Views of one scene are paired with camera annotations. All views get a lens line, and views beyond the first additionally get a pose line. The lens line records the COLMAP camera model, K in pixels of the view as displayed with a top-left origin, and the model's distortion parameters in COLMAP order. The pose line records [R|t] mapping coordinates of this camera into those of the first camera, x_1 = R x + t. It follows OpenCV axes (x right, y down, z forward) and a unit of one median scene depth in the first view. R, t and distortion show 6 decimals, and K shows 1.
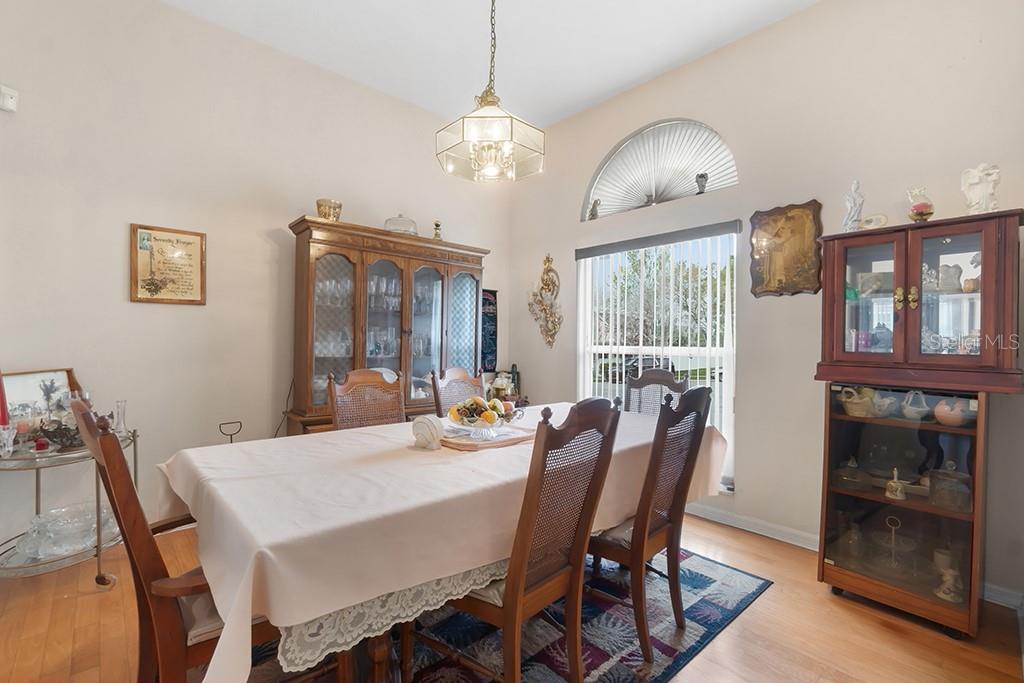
lens RADIAL K [[456.4, 0, 511.1], [0, 456.4, 340.6], [0, 0, 1]] dist [-0.009237, 0.001519]
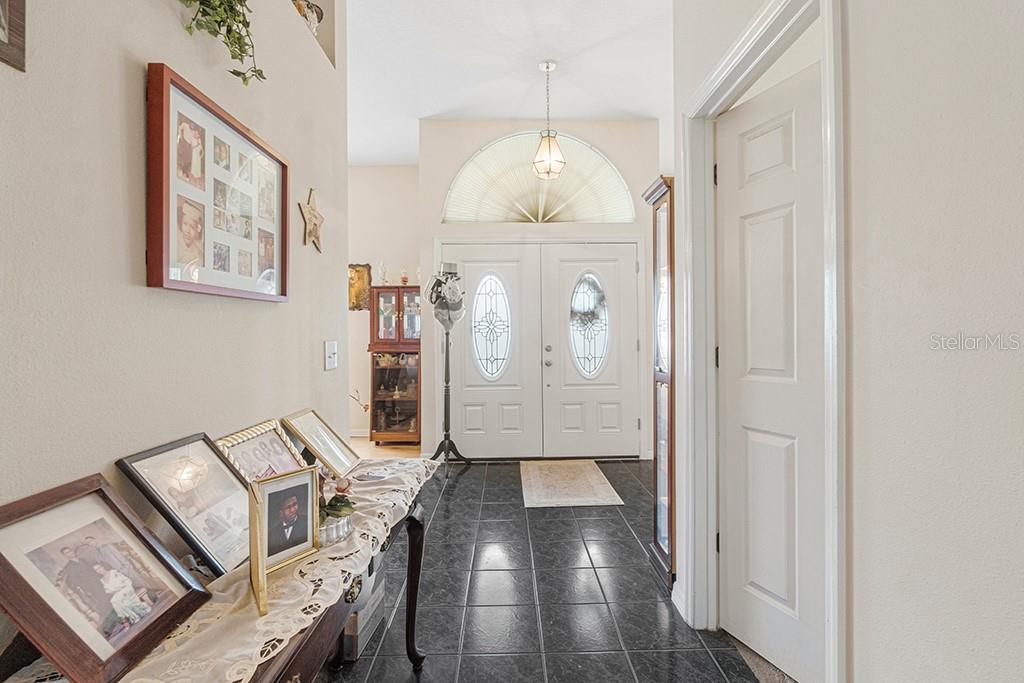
lens RADIAL K [[456.4, 0, 510.5], [0, 456.4, 337.5], [0, 0, 1]] dist [-0.009237, 0.001519]
pose [[0.667417, -0.015950, 0.744513, -0.530588], [0.016213, 0.999845, 0.006886, 0.014640], [-0.744507, 0.007475, 0.667572, -1.032548]]
